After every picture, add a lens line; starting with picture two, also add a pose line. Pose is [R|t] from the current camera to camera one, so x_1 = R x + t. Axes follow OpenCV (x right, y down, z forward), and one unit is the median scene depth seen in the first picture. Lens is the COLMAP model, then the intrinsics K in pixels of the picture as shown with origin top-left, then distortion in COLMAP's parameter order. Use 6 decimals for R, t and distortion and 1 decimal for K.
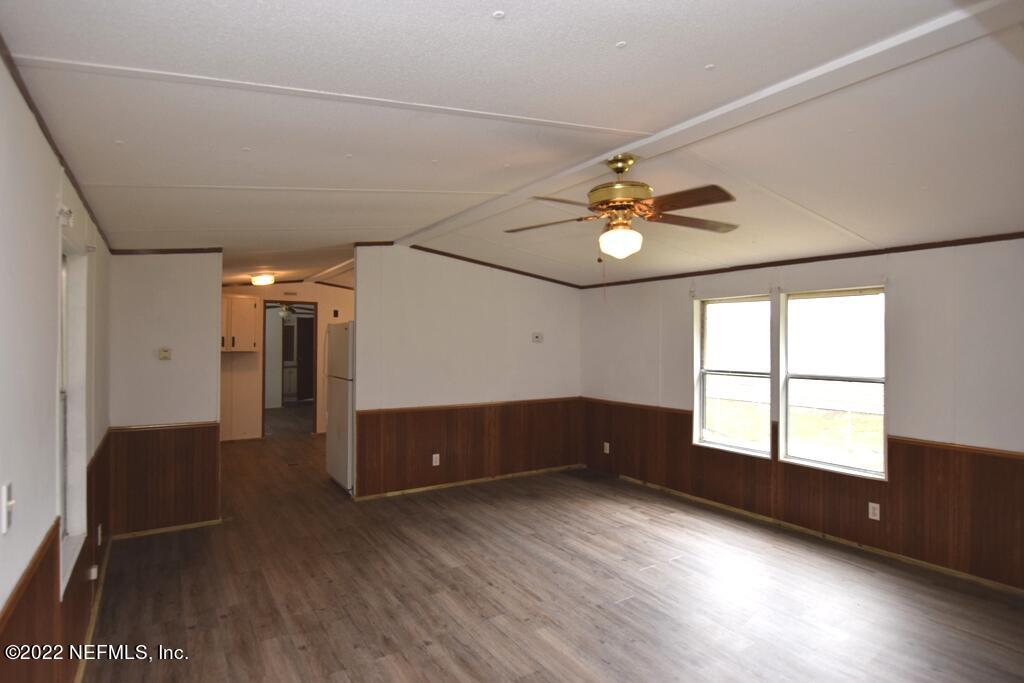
lens RADIAL K [[552.6, 0, 512.2], [0, 552.6, 340.8], [0, 0, 1]] dist [-0.015095, -0.000124]
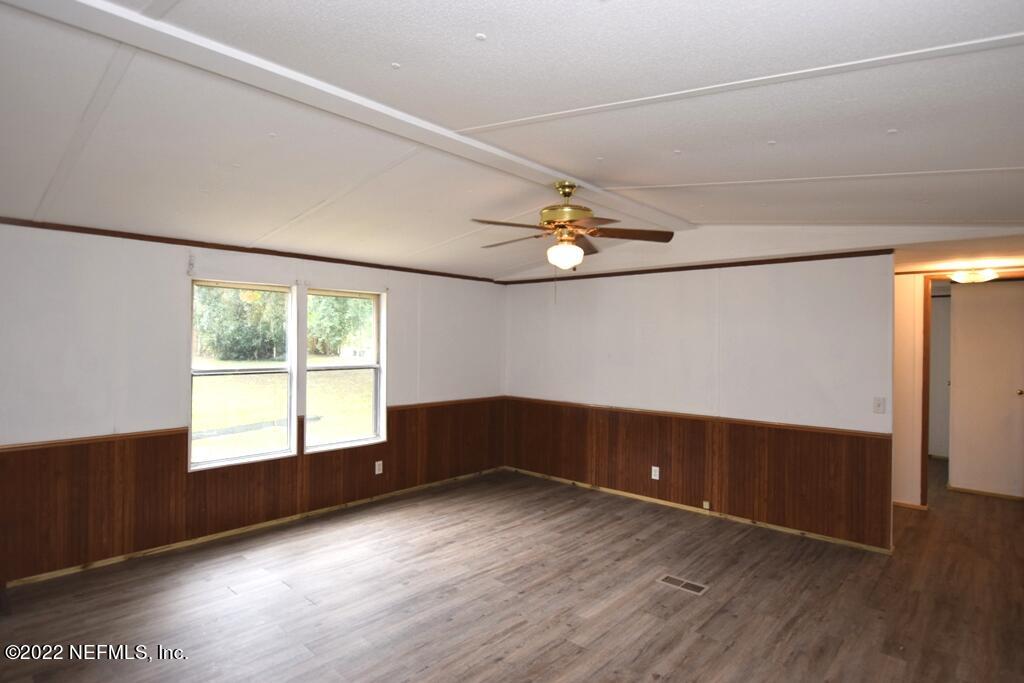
lens RADIAL K [[552.6, 0, 512.6], [0, 552.6, 342.0], [0, 0, 1]] dist [-0.015095, -0.000124]
pose [[-0.269365, -0.011381, 0.962971, -0.725477], [-0.017724, 0.999819, 0.006859, -0.000443], [-0.962875, -0.015220, -0.269518, 1.126977]]
